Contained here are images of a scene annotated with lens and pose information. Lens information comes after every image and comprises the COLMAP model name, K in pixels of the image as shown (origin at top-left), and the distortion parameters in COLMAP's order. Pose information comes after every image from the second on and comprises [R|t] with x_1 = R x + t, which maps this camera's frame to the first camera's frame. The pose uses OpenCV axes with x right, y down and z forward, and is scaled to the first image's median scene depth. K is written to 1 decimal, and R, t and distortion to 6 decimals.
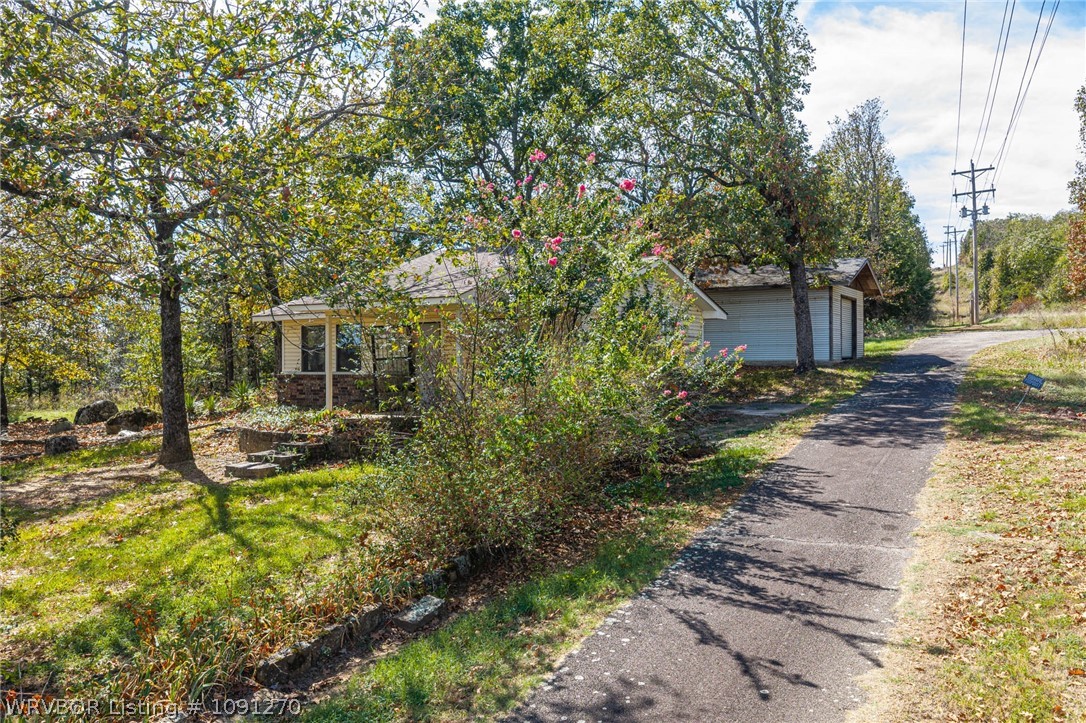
lens RADIAL K [[901.4, 0, 546.7], [0, 901.4, 365.8], [0, 0, 1]] dist [0.015141, -0.016833]
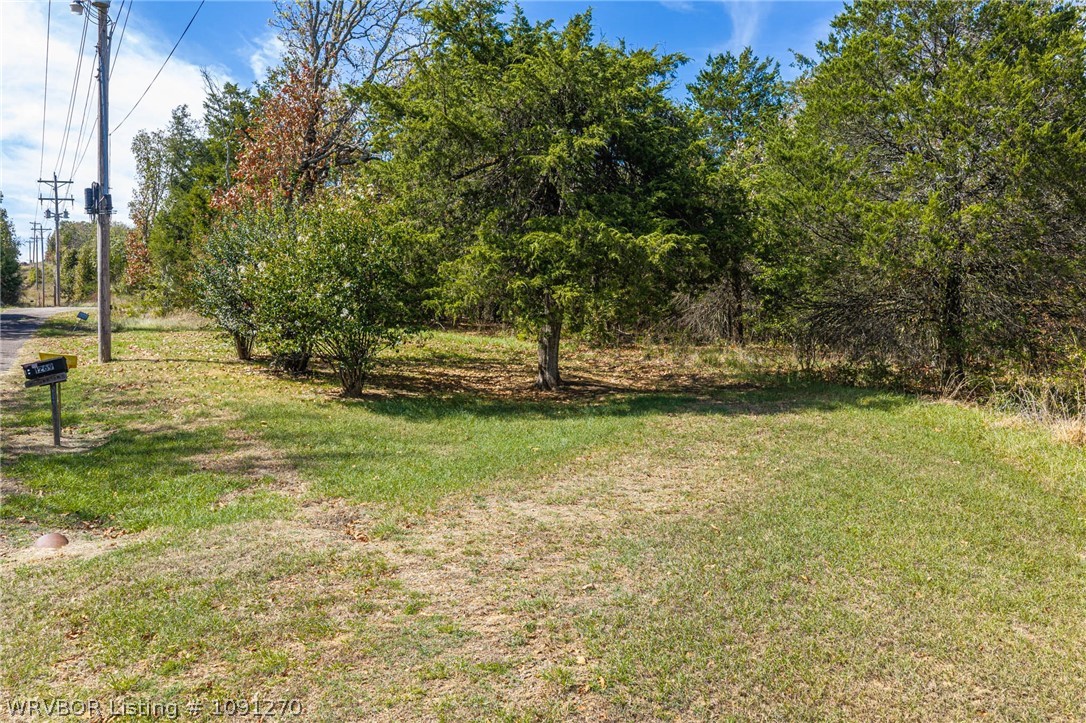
lens RADIAL K [[901.4, 0, 547.6], [0, 901.4, 364.2], [0, 0, 1]] dist [0.015141, -0.016833]
pose [[0.594709, 0.000675, 0.803941, -0.059591], [0.003610, 0.999987, -0.003510, 0.019944], [-0.803933, 0.004990, 0.594699, -0.134141]]
